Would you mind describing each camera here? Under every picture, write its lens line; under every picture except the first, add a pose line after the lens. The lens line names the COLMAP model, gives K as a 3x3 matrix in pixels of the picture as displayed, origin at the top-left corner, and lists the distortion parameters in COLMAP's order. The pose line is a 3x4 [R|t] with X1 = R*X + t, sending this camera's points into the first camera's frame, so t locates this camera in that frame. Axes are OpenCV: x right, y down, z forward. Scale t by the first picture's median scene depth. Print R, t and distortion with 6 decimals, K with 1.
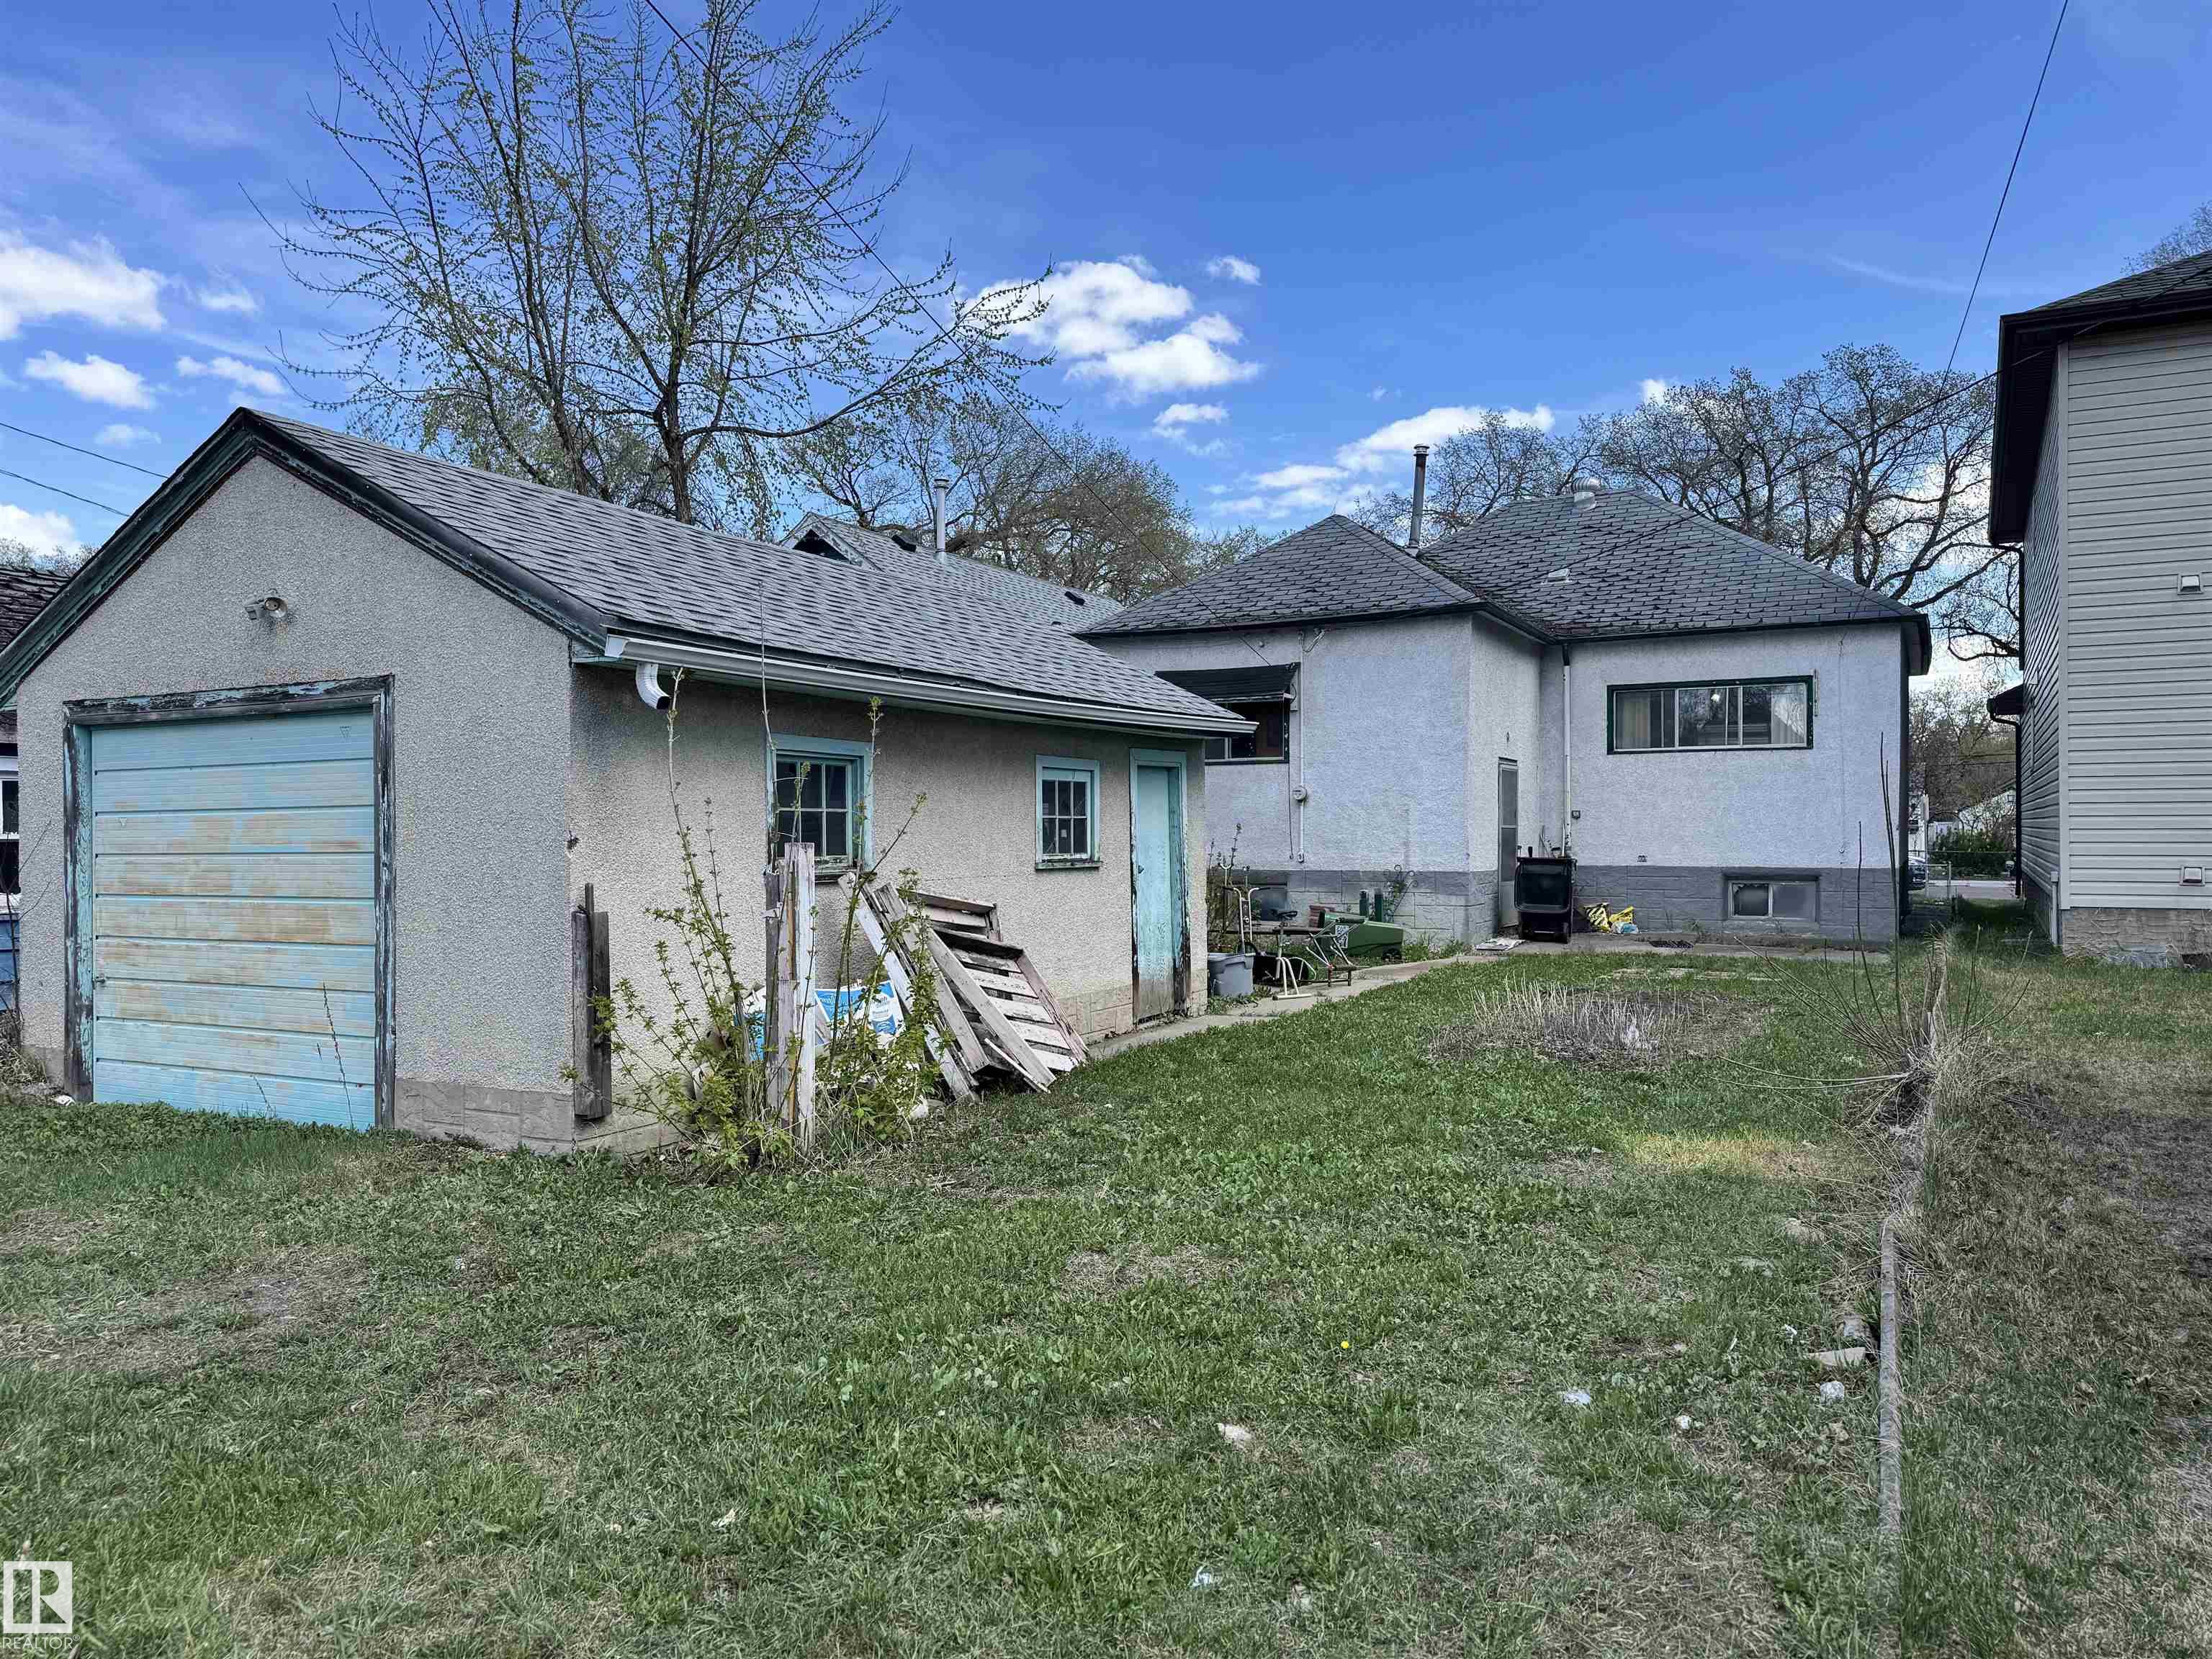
lens RADIAL K [[1546.0, 0, 1109.2], [0, 1546.0, 831.9], [0, 0, 1]] dist [0.049591, -0.014264]
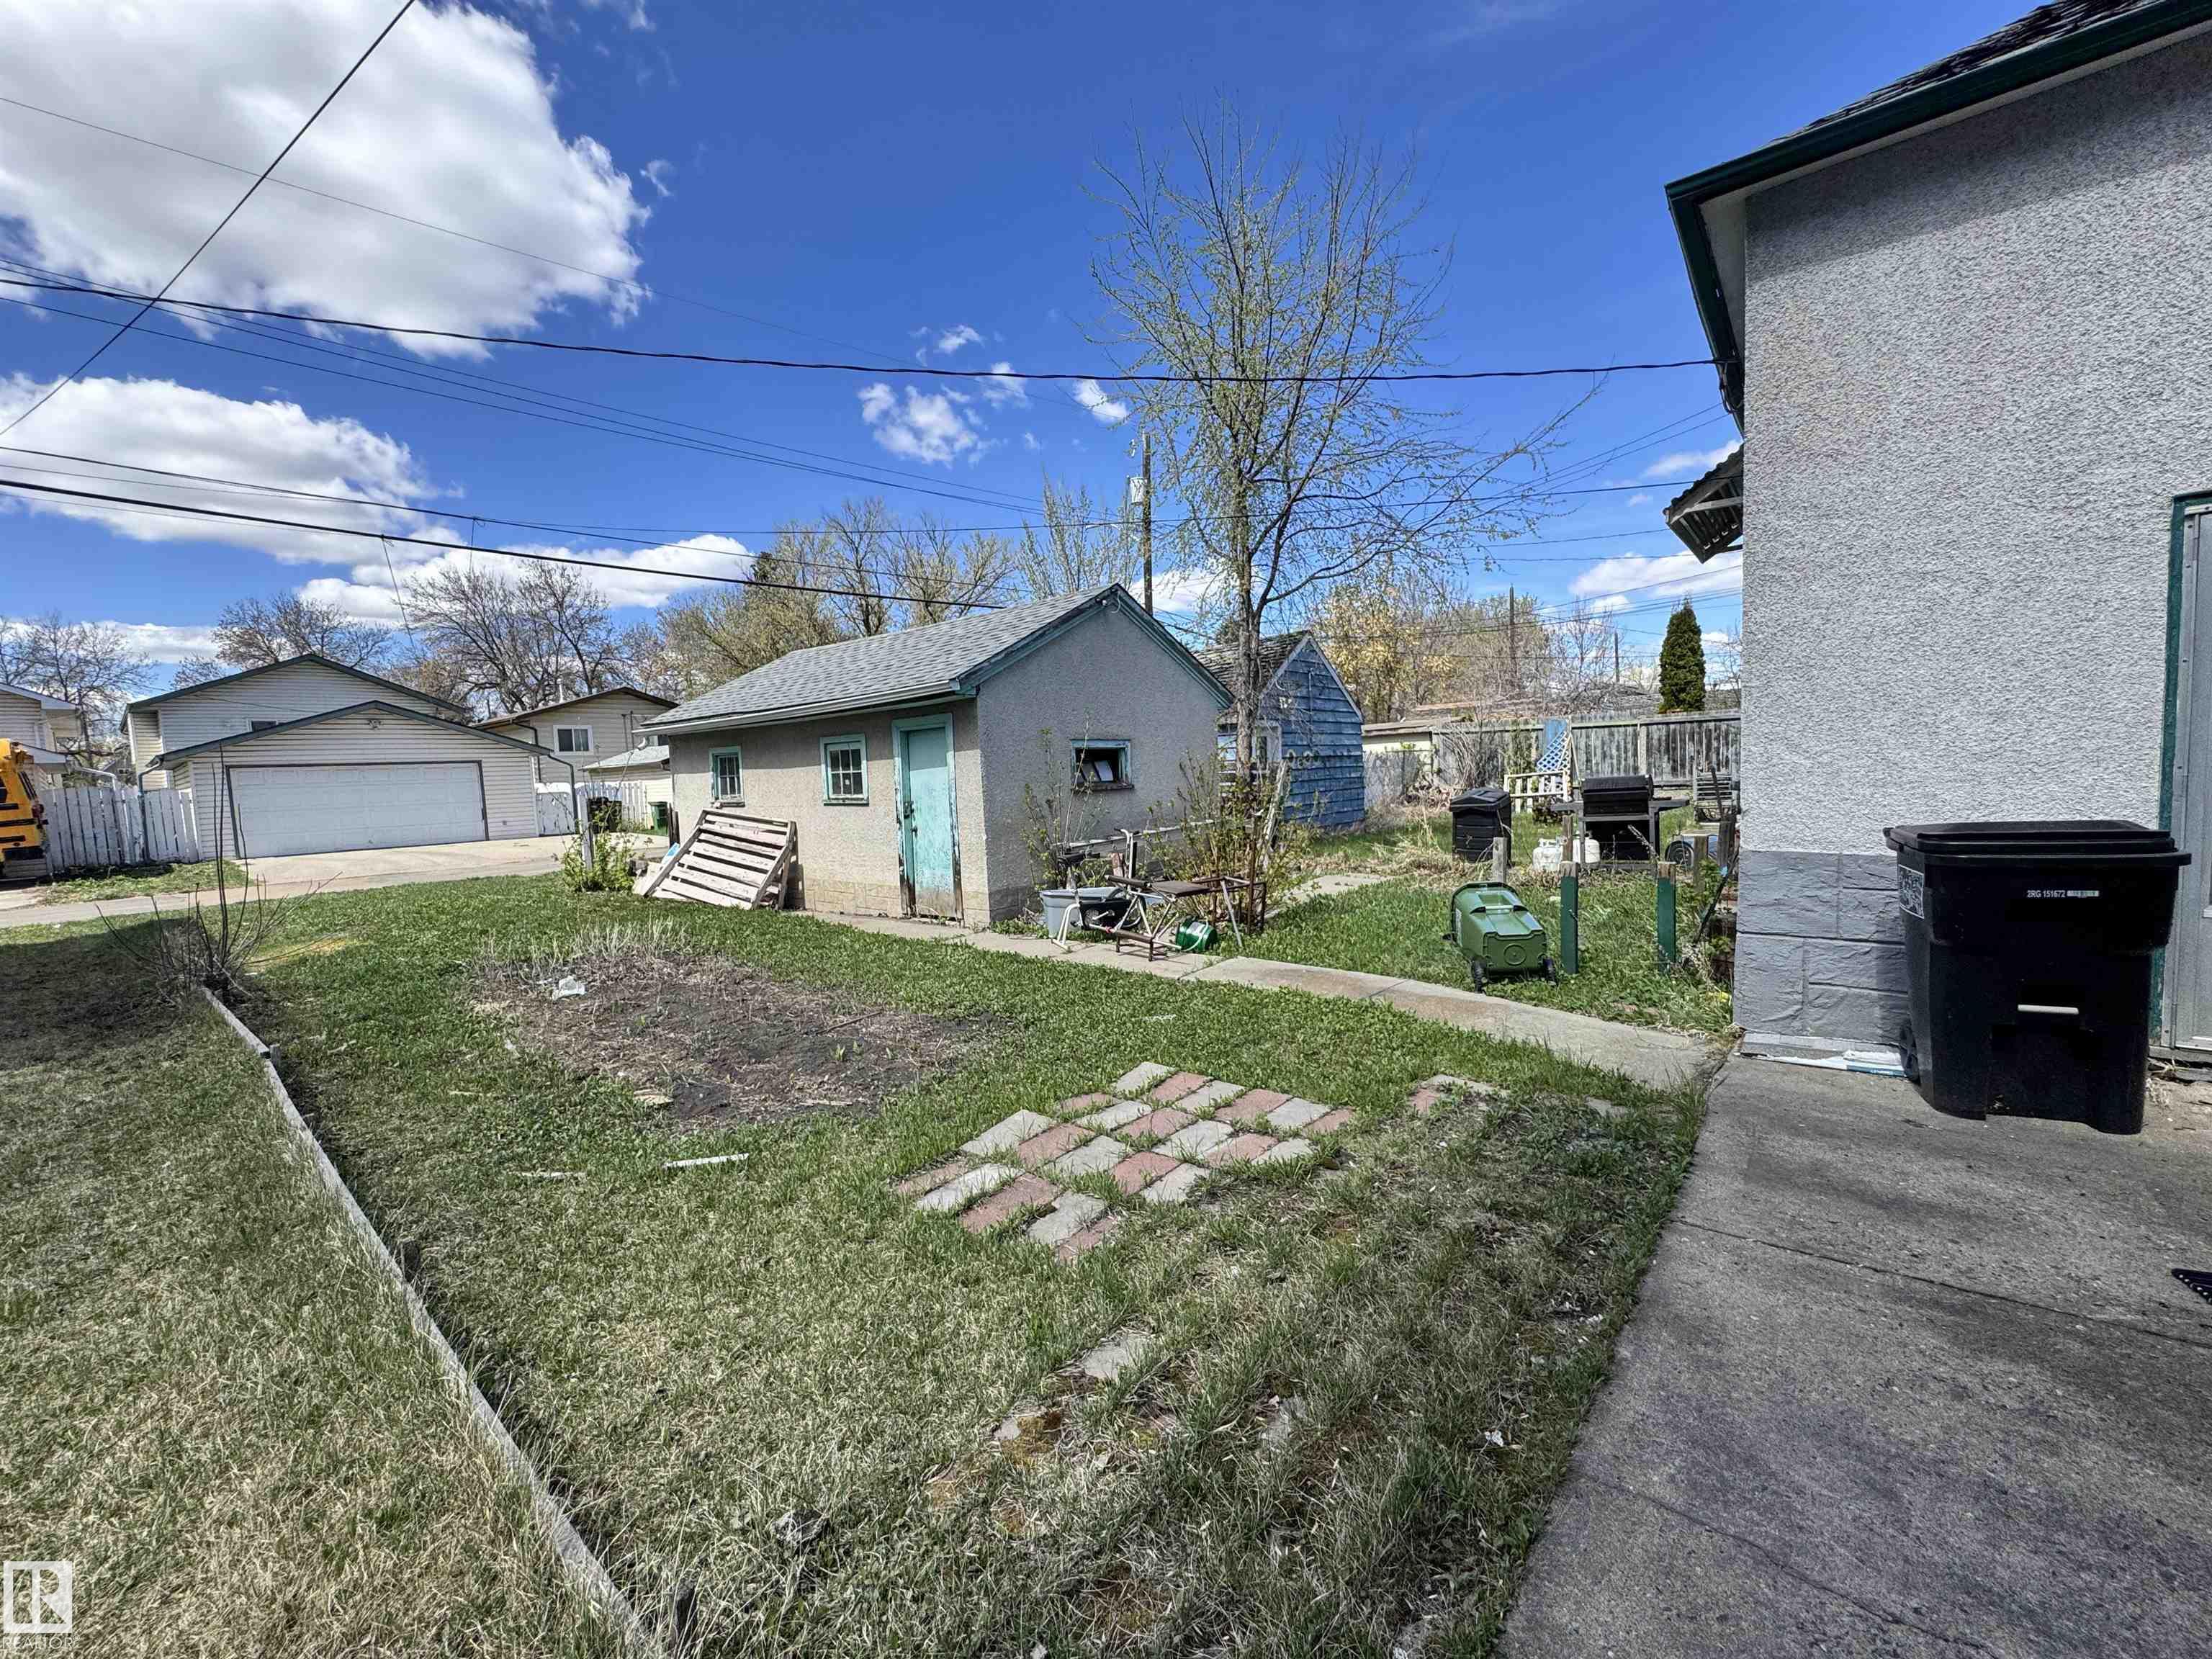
lens RADIAL K [[886.5, 0, 1105.1], [0, 886.5, 831.9], [0, 0, 1]] dist [-0.000623, 0.000389]
pose [[-0.206388, 0.083639, -0.974889, 0.464125], [0.042288, 0.996171, 0.076513, -0.003815], [0.977556, -0.025435, -0.209135, 0.809115]]
